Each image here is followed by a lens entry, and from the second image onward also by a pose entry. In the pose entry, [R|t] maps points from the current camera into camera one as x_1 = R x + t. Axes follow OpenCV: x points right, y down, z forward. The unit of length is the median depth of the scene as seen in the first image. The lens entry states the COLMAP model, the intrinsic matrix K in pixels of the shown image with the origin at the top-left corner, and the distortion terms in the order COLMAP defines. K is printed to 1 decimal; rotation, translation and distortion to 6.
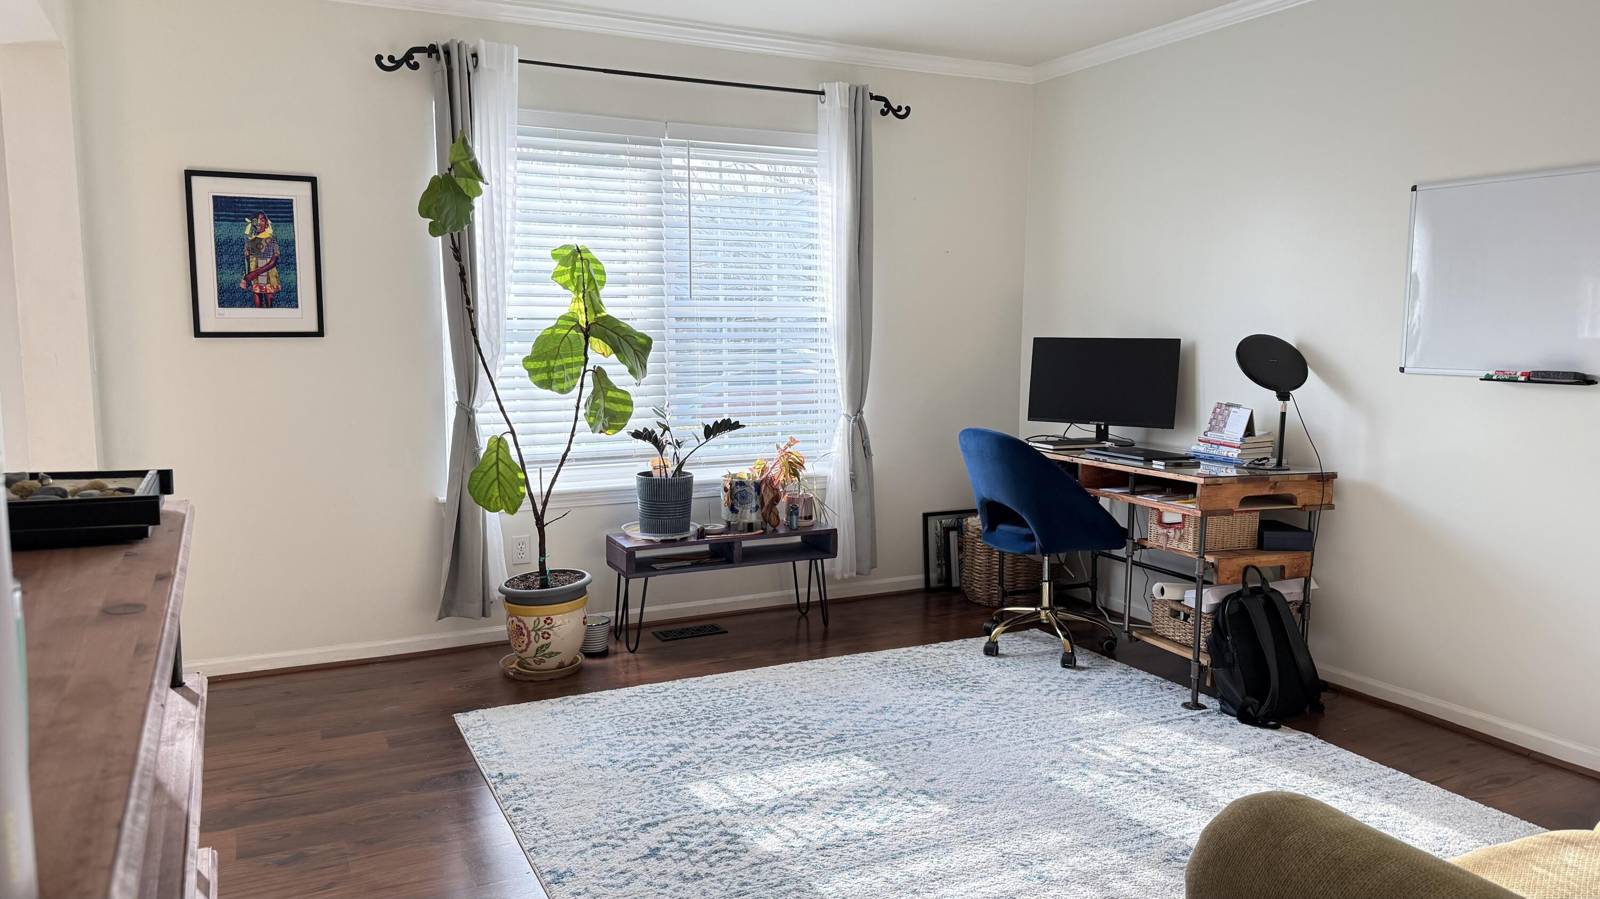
lens RADIAL K [[1126.6, 0, 800.0], [0, 1126.6, 449.5], [0, 0, 1]] dist [0.002498, 0.000628]
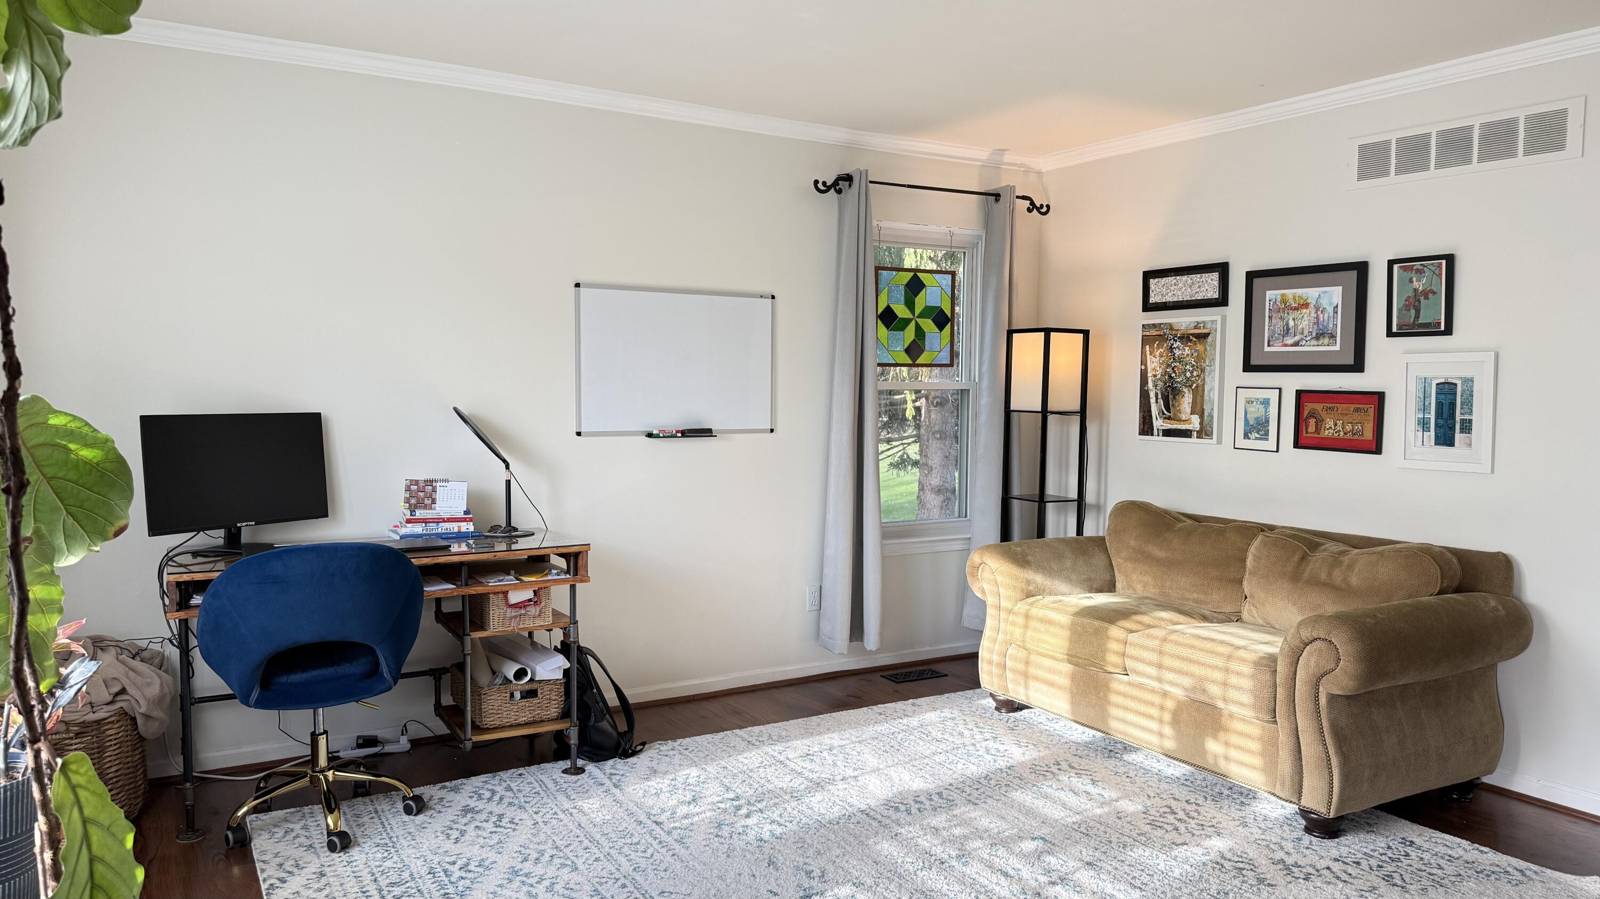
lens RADIAL K [[1066.6, 0, 799.5], [0, 1066.6, 460.0], [0, 0, 1]] dist [-0.000695, -0.000534]
pose [[-0.095971, -0.063267, 0.993371, -0.604452], [0.107866, 0.991440, 0.073565, -0.098590], [-0.989522, 0.114211, -0.088325, 0.847249]]
